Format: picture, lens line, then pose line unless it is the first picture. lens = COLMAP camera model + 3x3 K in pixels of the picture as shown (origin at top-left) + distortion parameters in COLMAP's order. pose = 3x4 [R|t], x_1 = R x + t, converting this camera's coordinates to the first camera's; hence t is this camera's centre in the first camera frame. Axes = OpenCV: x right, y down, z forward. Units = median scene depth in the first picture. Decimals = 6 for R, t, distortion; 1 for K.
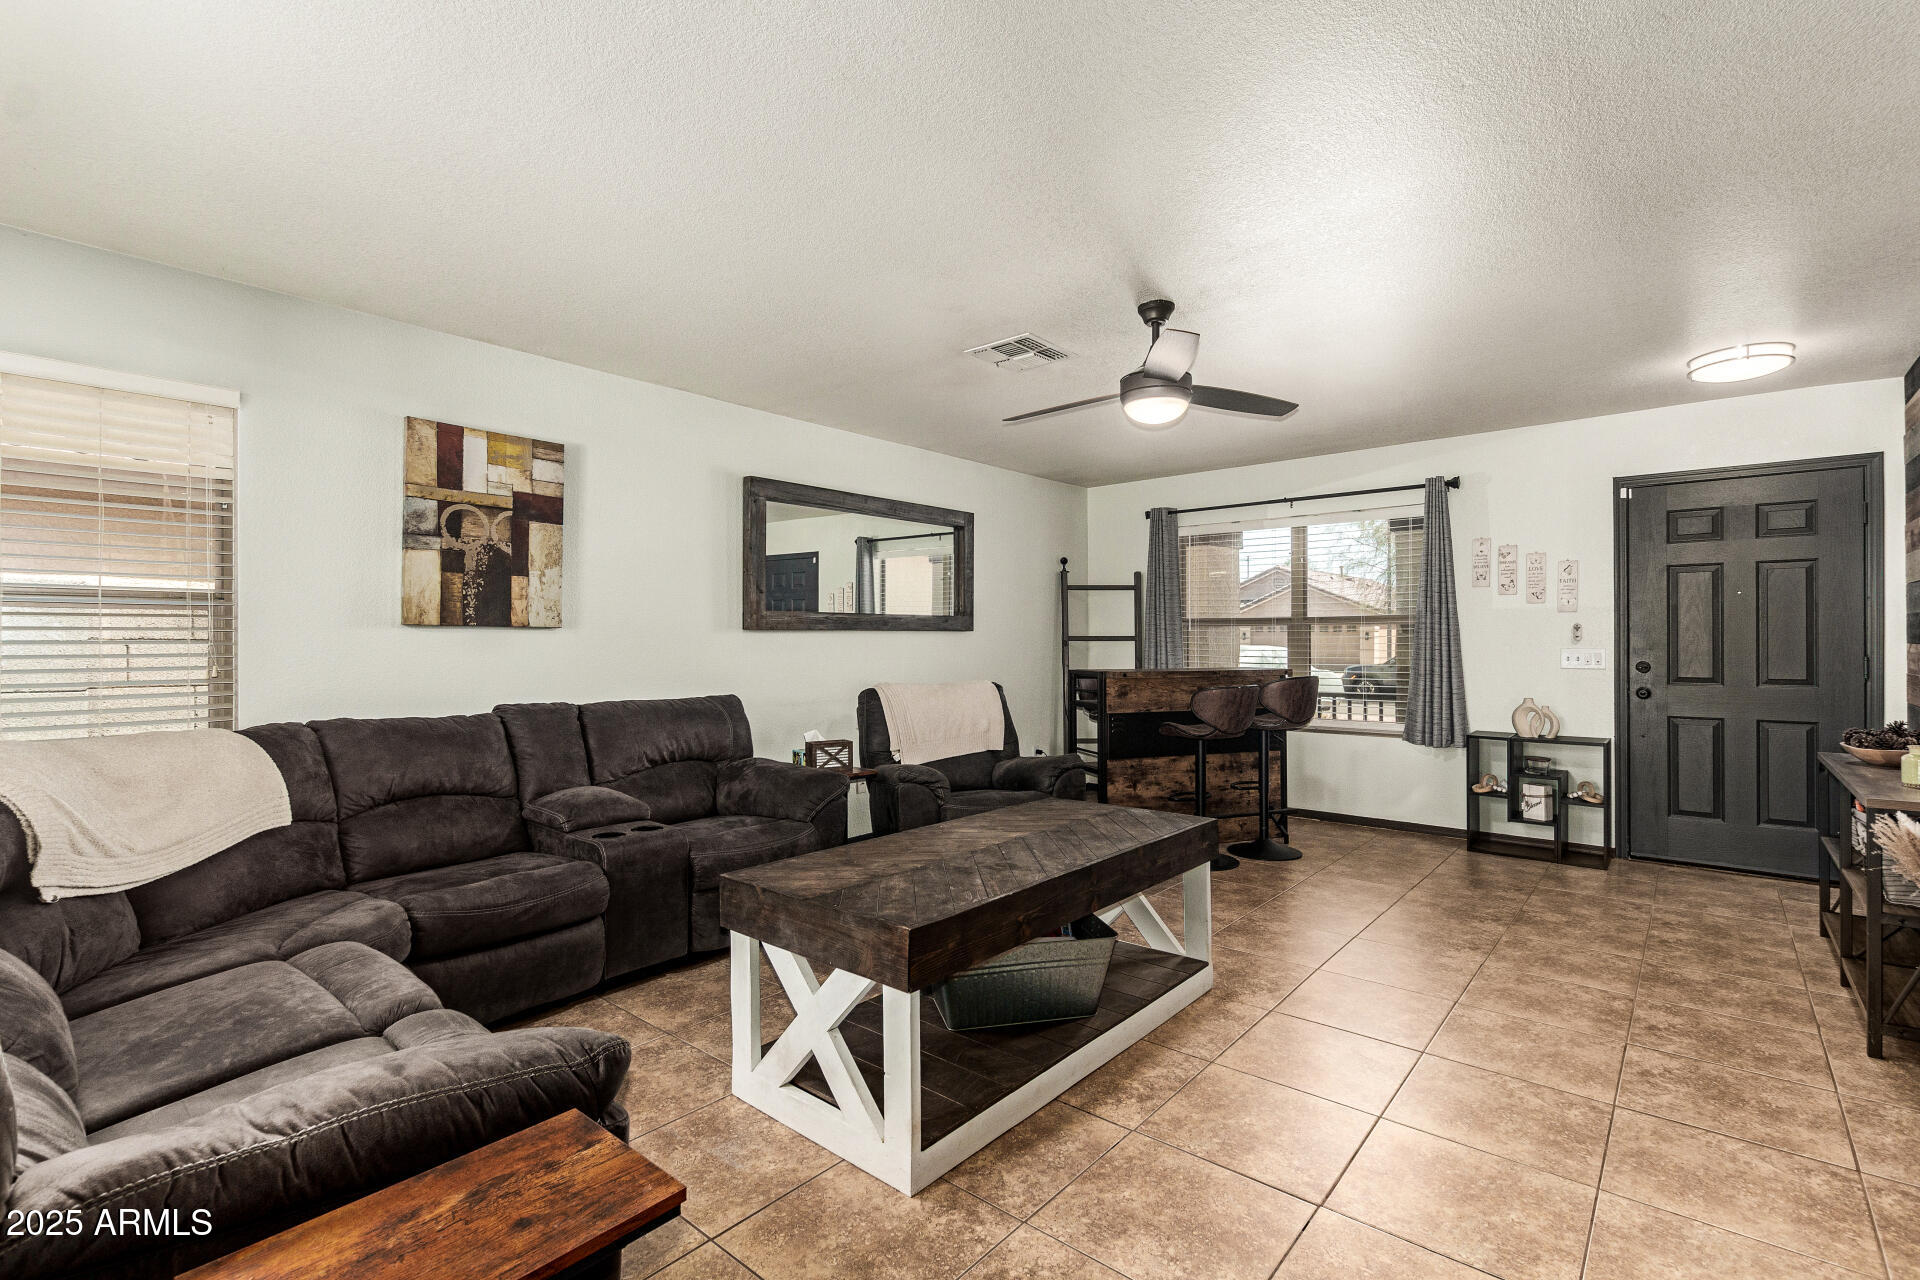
lens RADIAL K [[877.0, 0, 962.0], [0, 877.0, 637.9], [0, 0, 1]] dist [0.000129, 0.001221]
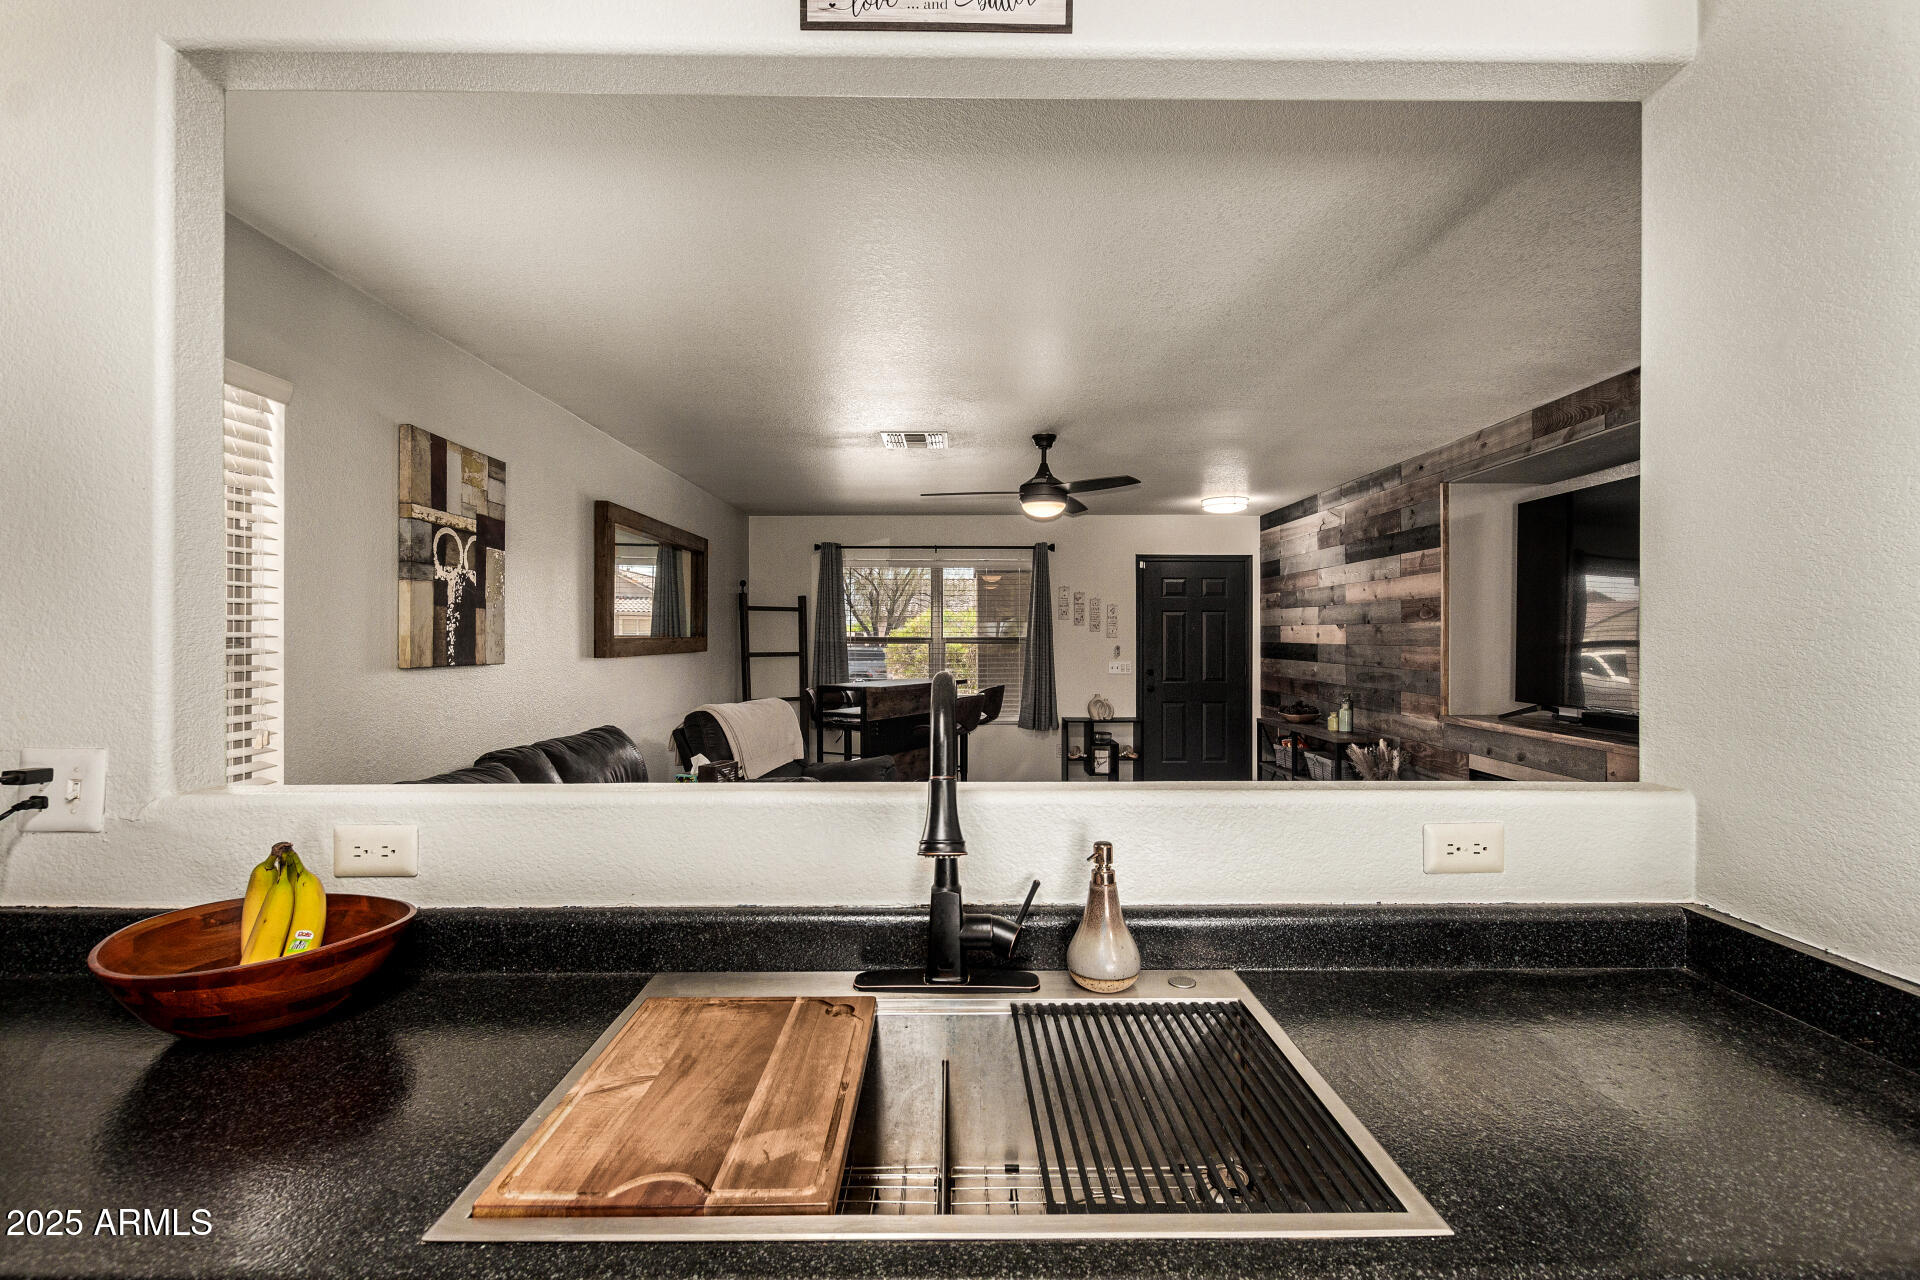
lens RADIAL K [[877.0, 0, 968.8], [0, 877.0, 637.9], [0, 0, 1]] dist [0.000129, 0.001221]
pose [[0.752023, 0.001222, 0.659136, -0.541688], [-0.003604, 0.999991, 0.002258, -0.033194], [-0.659127, -0.004074, 0.752020, -0.002293]]
